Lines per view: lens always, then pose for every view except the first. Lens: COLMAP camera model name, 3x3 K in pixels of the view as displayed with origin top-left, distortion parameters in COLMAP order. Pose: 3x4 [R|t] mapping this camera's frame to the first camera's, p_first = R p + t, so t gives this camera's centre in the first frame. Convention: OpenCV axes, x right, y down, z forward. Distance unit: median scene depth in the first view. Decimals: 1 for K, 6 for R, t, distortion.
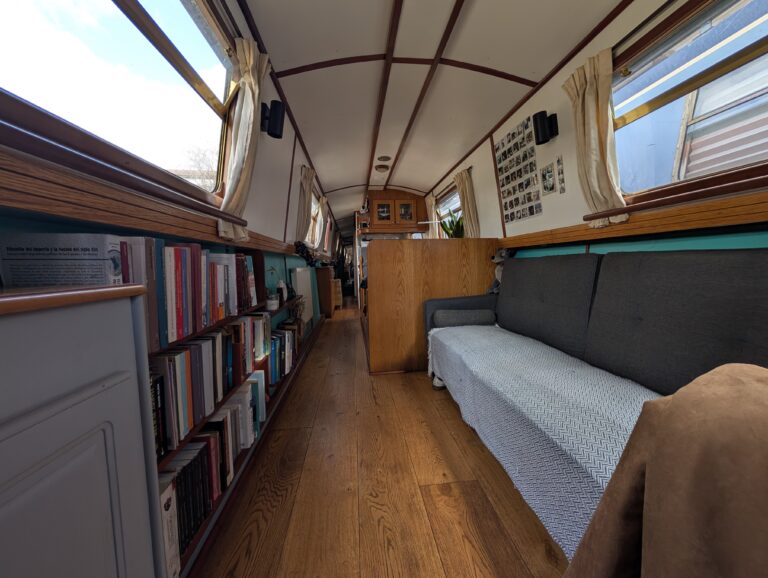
lens RADIAL K [[288.1, 0, 383.0], [0, 288.1, 286.7], [0, 0, 1]] dist [-0.001164, 0.000304]
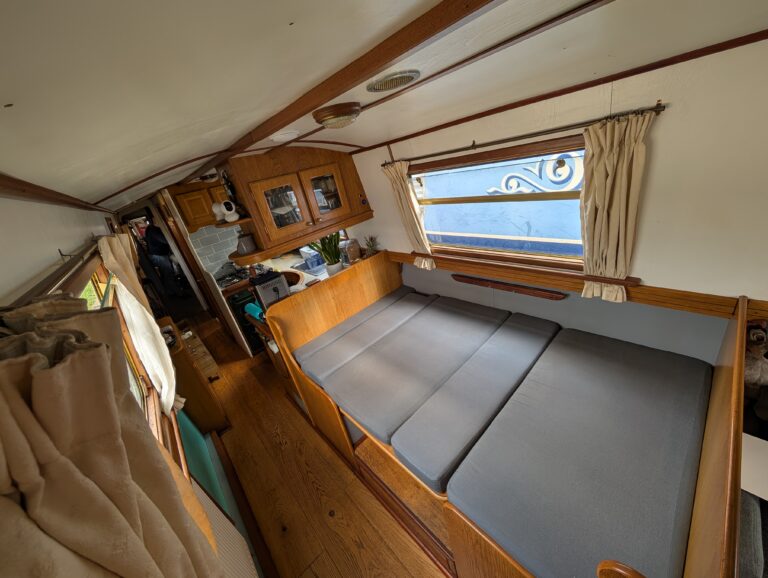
lens RADIAL K [[288.1, 0, 383.0], [0, 288.1, 286.7], [0, 0, 1]] dist [-0.001164, 0.000304]
pose [[0.795375, -0.379347, 0.472731, -0.171857], [0.237600, 0.912647, 0.332597, -0.342237], [-0.557607, -0.152219, 0.816030, 0.721165]]
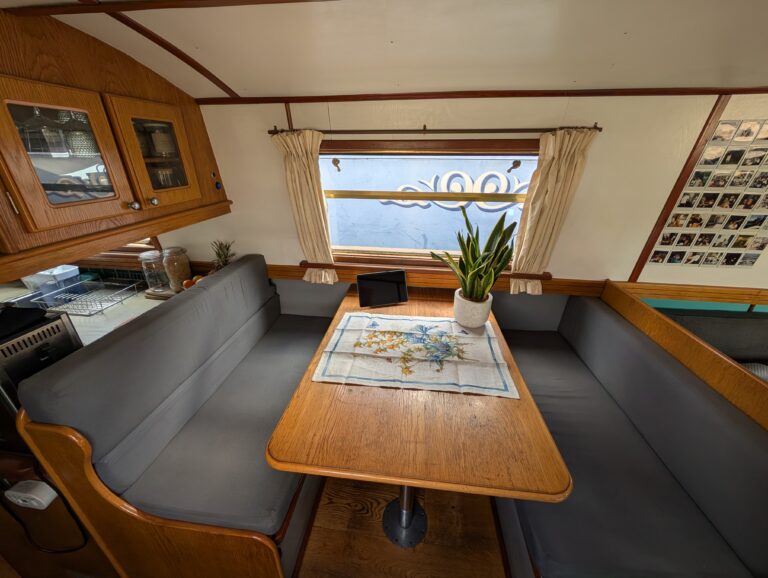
lens RADIAL K [[297.0, 0, 383.9], [0, 297.0, 286.8], [0, 0, 1]] dist [-0.000463, -0.000203]
pose [[0.226087, -0.376363, 0.898463, -0.211670], [0.066792, 0.926164, 0.371160, -0.316709], [-0.971815, -0.023905, 0.234532, 0.994059]]
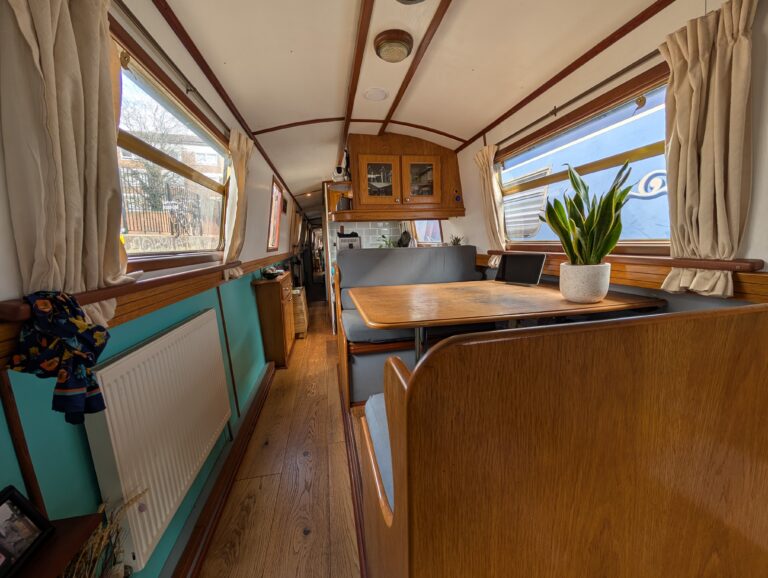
lens RADIAL K [[290.6, 0, 384.0], [0, 290.6, 289.0], [0, 0, 1]] dist [-0.000126, -0.000163]
pose [[0.995246, -0.017365, 0.095830, -0.056616], [0.009936, 0.996945, 0.077472, -0.139576], [-0.096882, -0.076152, 0.992378, 0.627950]]
